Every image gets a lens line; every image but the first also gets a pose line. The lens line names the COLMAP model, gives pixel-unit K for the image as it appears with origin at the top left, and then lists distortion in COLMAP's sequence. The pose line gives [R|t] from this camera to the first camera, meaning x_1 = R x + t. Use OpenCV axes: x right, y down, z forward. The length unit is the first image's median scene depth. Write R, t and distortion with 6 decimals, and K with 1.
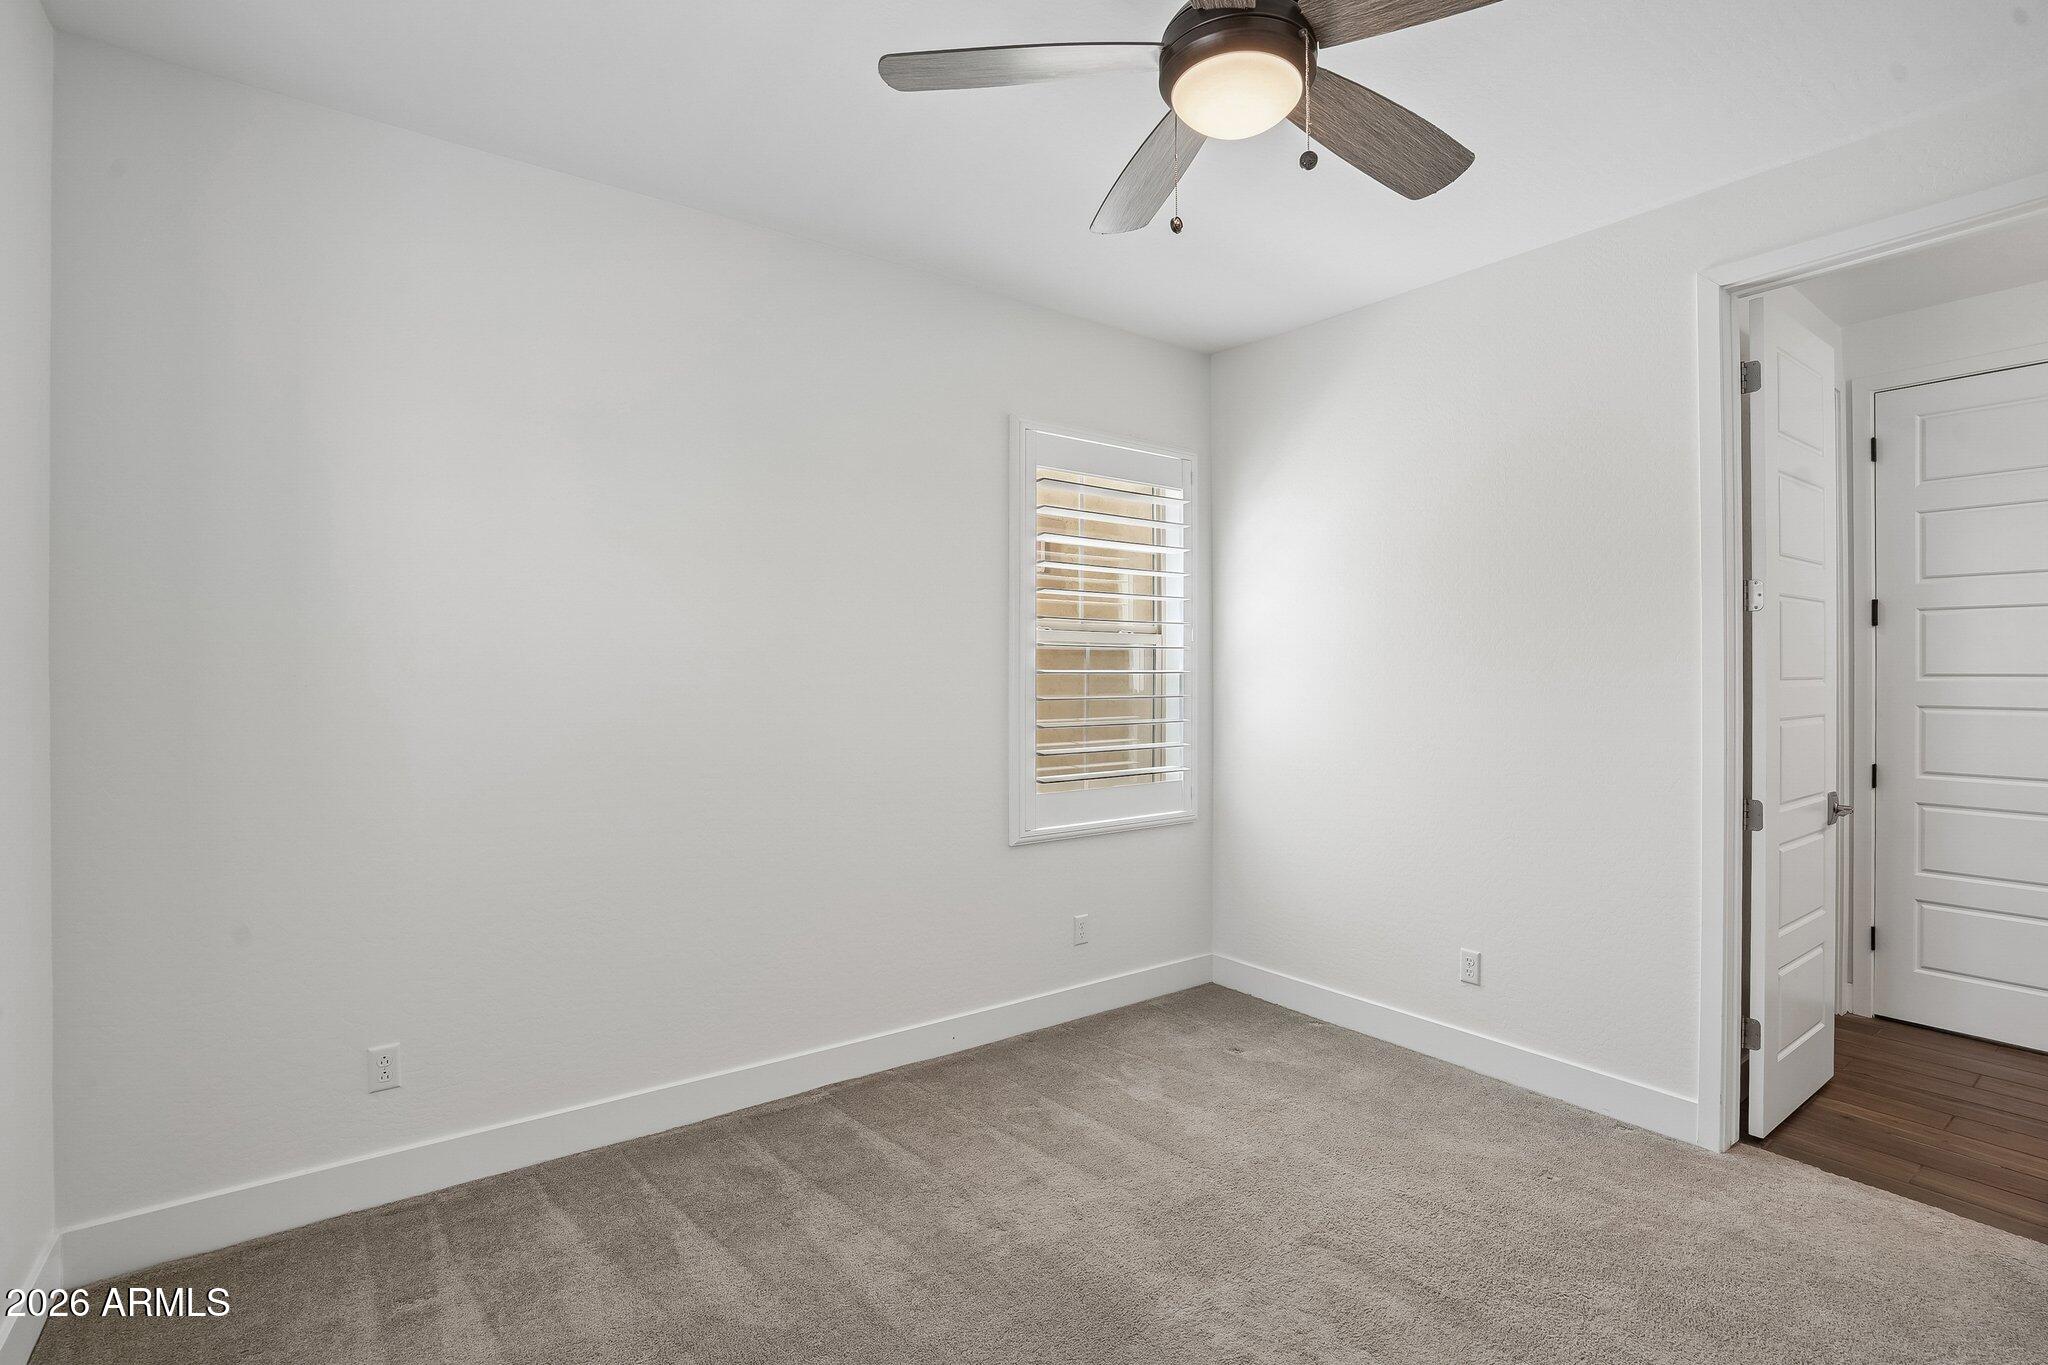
lens RADIAL K [[958.6, 0, 1016.3], [0, 958.6, 670.4], [0, 0, 1]] dist [-0.067395, 0.028349]
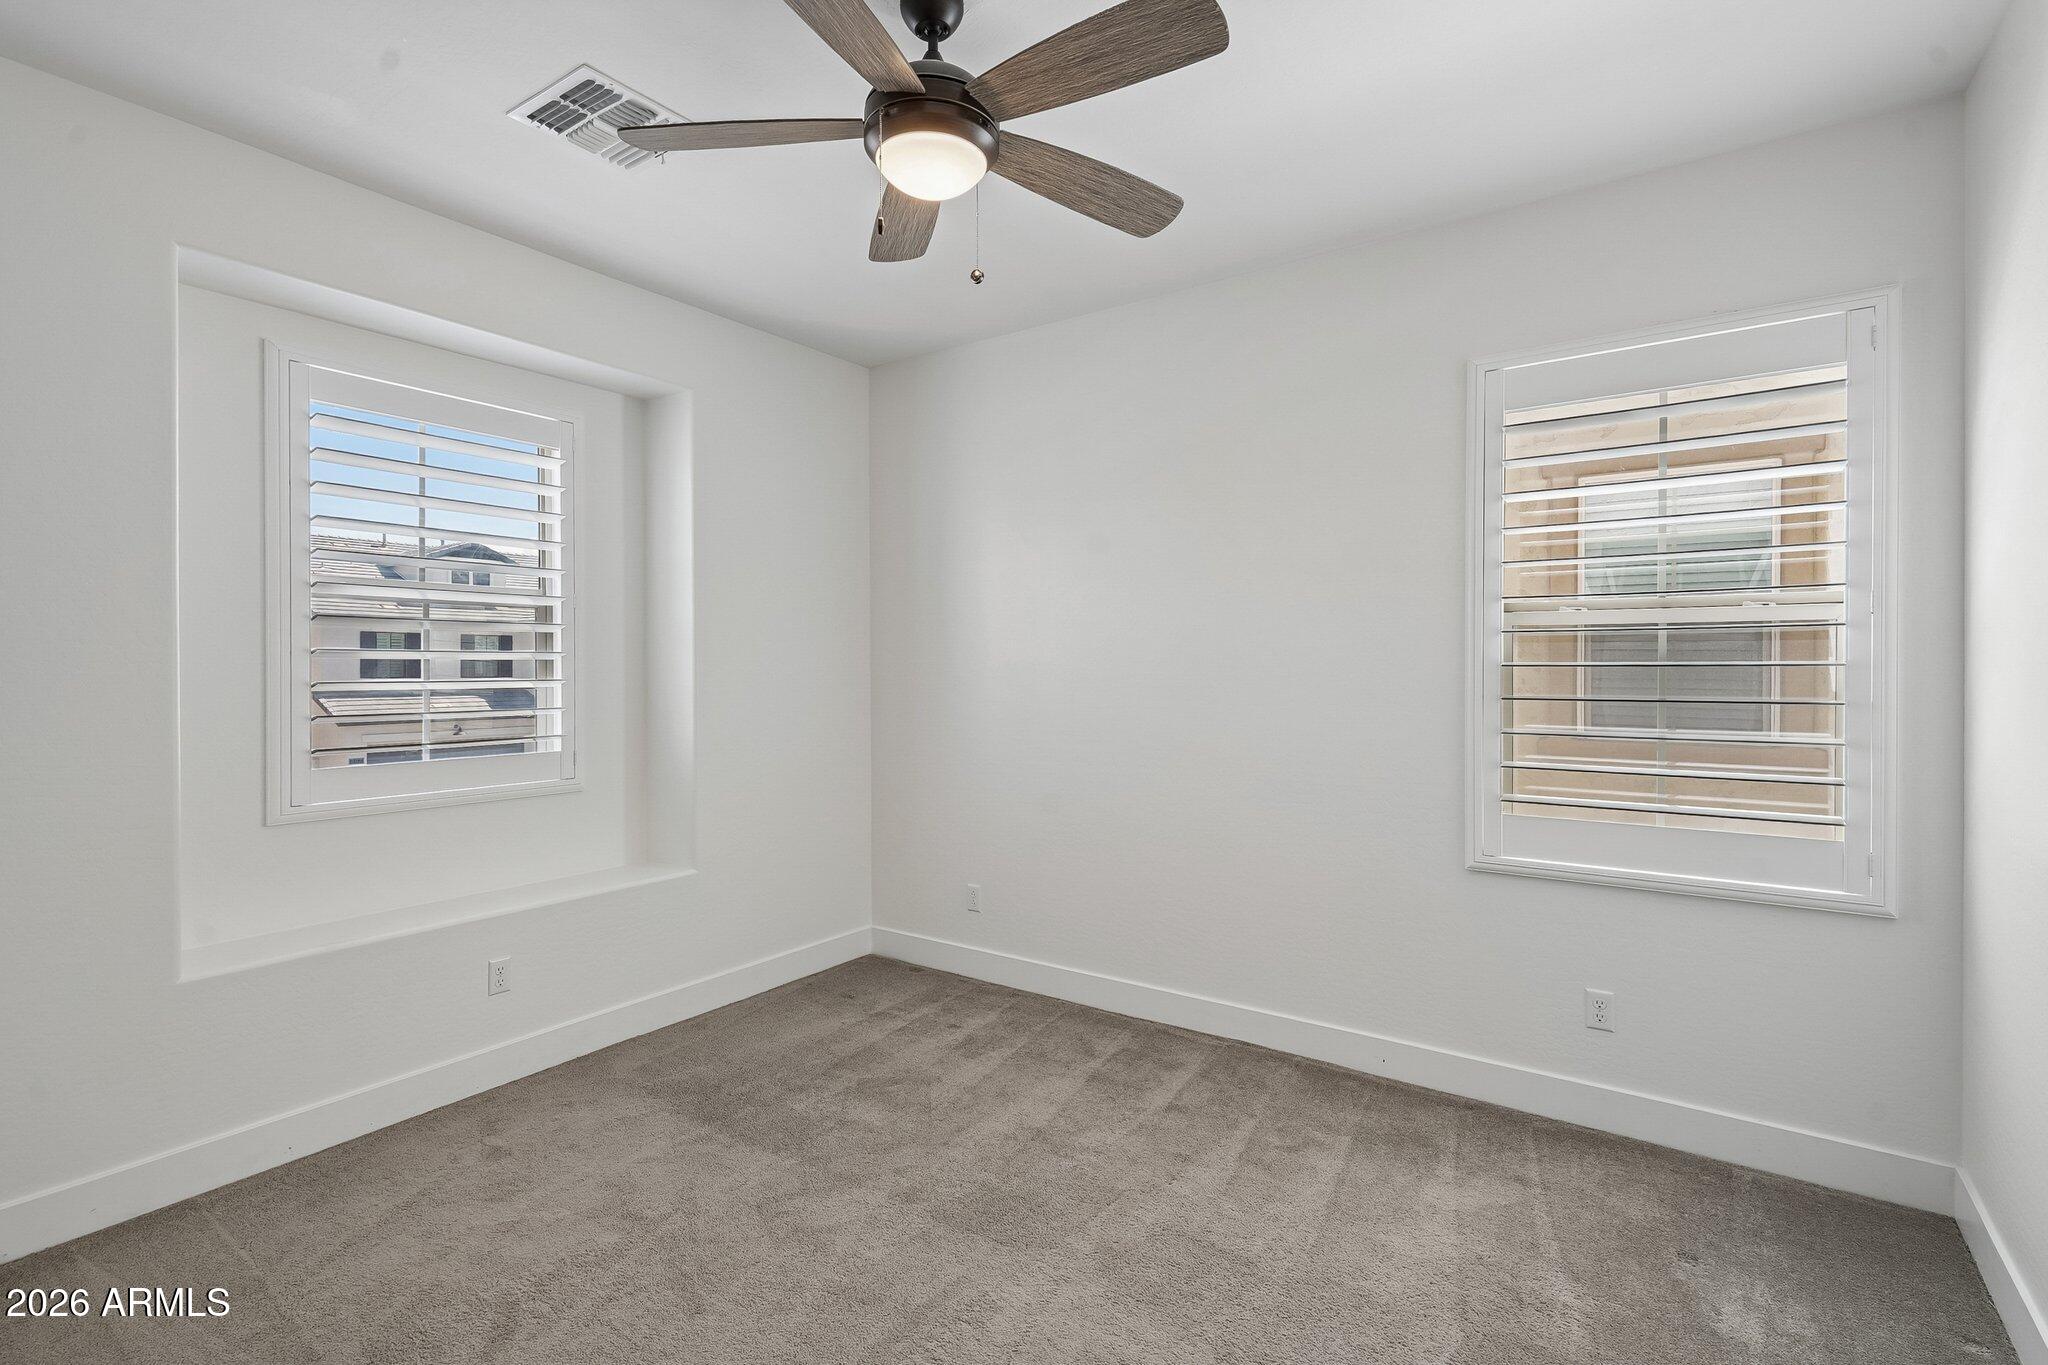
lens RADIAL K [[950.1, 0, 1020.0], [0, 950.1, 666.8], [0, 0, 1]] dist [0.002973, 0.000447]
pose [[0.311706, -0.000618, -0.950178, 0.674217], [0.002336, 0.999997, 0.000116, 0.002490], [0.950176, -0.002256, 0.311707, 0.359273]]
